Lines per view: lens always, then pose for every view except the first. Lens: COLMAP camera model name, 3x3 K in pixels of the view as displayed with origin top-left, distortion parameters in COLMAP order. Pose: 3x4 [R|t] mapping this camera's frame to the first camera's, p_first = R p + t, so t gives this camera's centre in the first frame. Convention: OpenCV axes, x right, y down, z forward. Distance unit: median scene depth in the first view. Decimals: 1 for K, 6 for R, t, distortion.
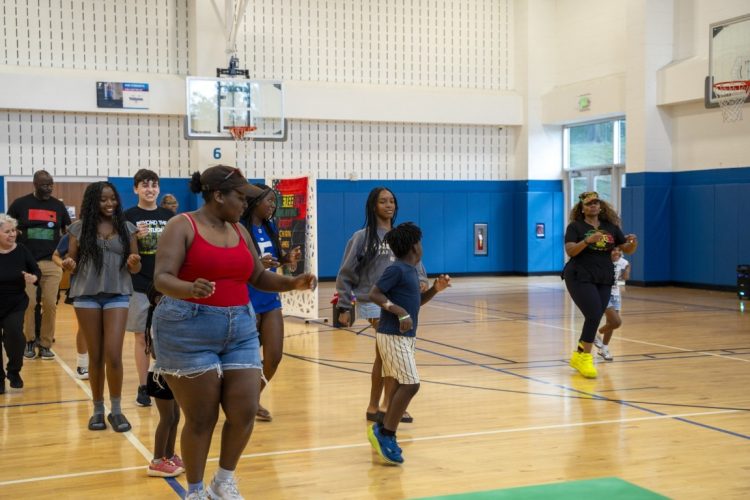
lens RADIAL K [[1011.0, 0, 375.5], [0, 1011.0, 264.0], [0, 0, 1]] dist [0.043408, 0.050534]
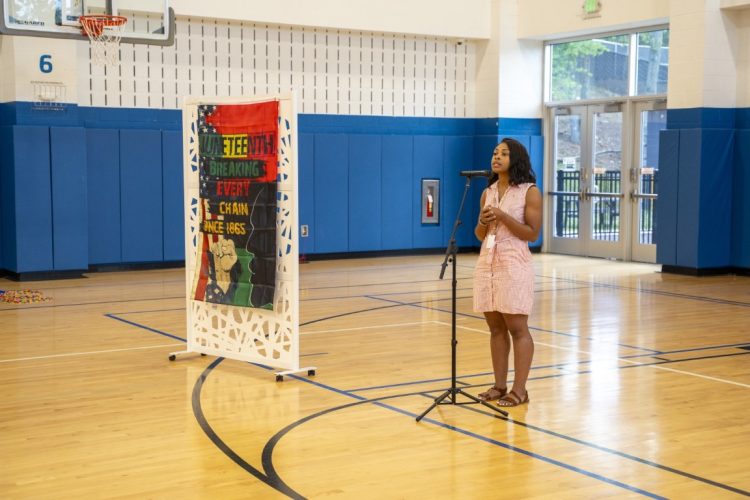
lens RADIAL K [[1060.1, 0, 352.5], [0, 1060.1, 265.8], [0, 0, 1]] dist [0.108862, 0.105432]
pose [[0.984973, -0.004574, 0.172649, -0.084811], [-0.004742, 0.998556, 0.053508, -0.020815], [-0.172645, -0.053523, 0.983529, 0.304733]]
